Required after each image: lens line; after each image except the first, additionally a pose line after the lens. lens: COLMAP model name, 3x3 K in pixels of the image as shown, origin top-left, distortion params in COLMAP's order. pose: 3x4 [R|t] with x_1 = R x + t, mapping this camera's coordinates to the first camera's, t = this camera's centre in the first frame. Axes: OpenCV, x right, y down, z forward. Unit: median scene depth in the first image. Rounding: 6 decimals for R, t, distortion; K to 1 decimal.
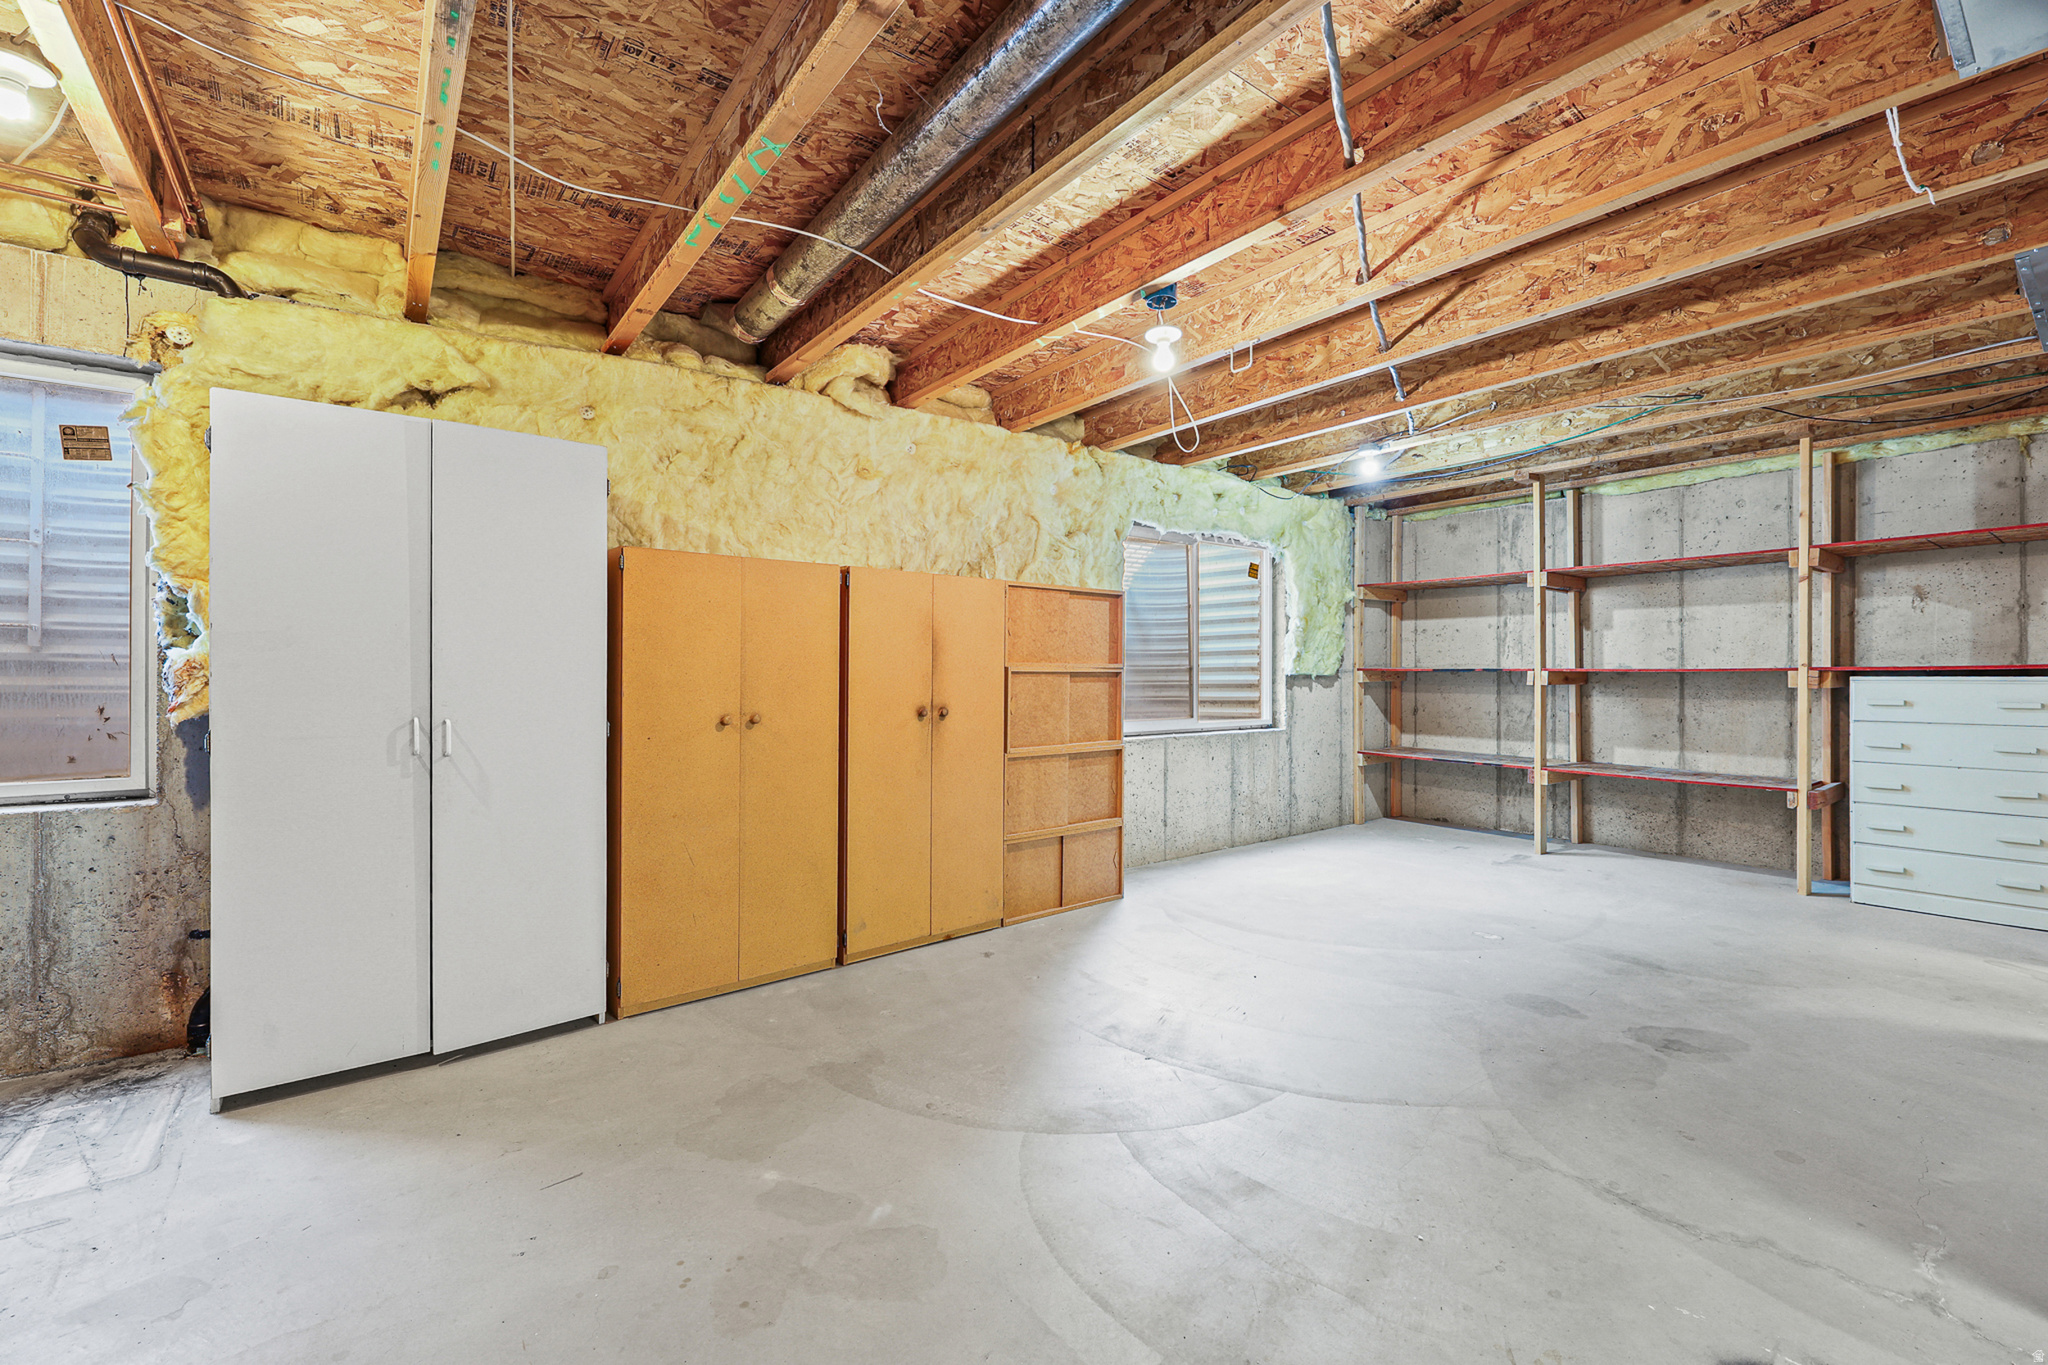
lens RADIAL K [[846.8, 0, 1024.0], [0, 846.8, 682.5], [0, 0, 1]] dist [-0.002369, -0.000260]
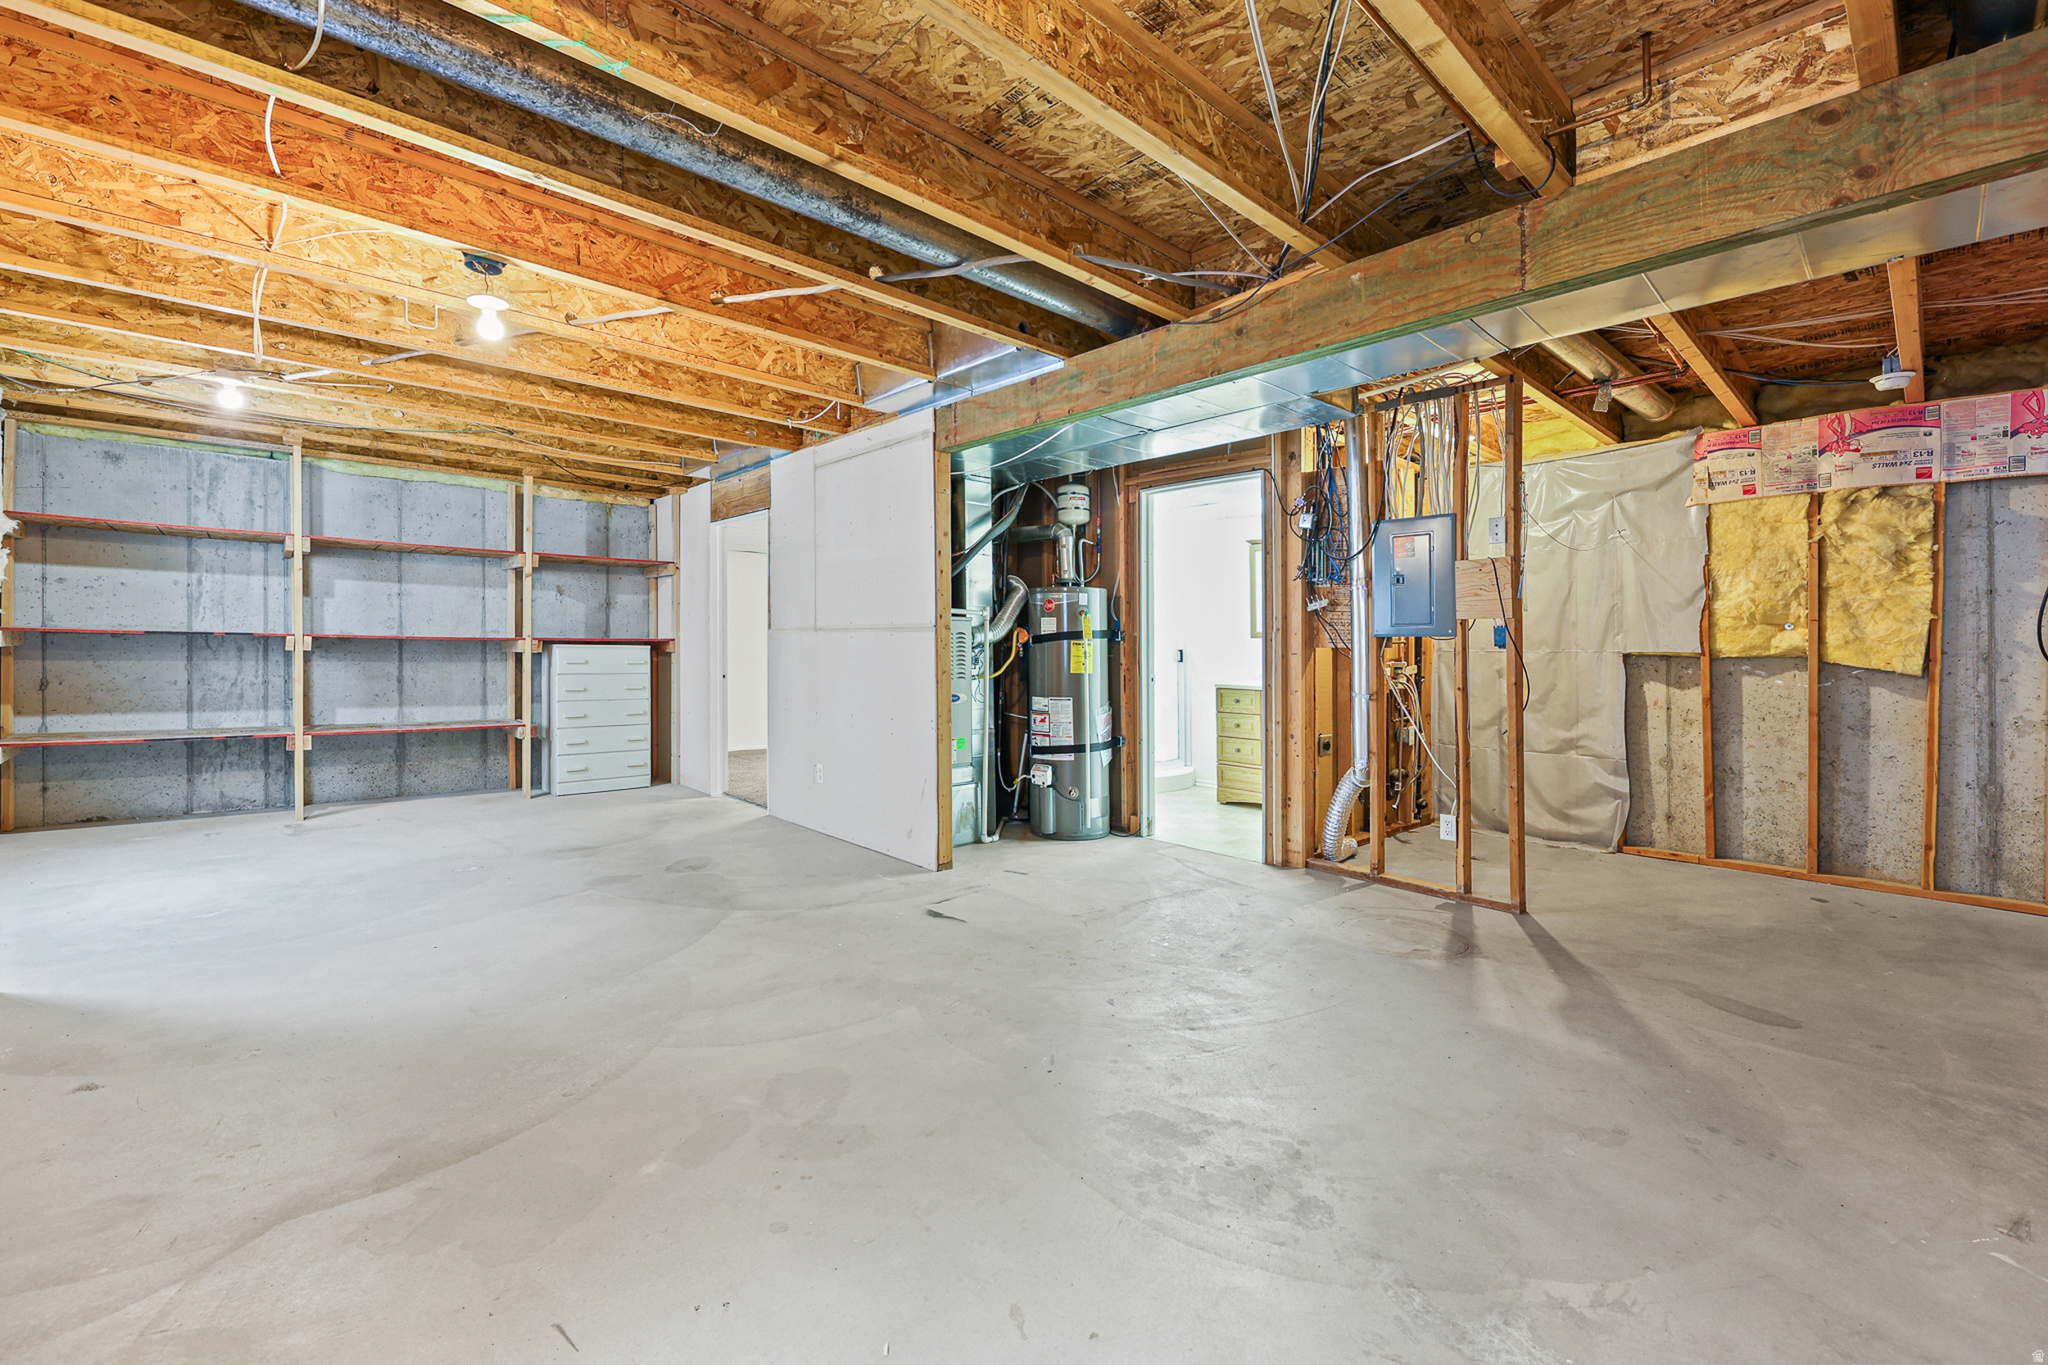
lens RADIAL K [[842.1, 0, 1027.1], [0, 842.1, 649.0], [0, 0, 1]] dist [-0.001179, -0.000194]
pose [[-0.076048, -0.001200, 0.997103, -0.444590], [-0.004210, 0.999991, 0.000882, -0.003393], [-0.997095, -0.004131, -0.076052, 0.224278]]
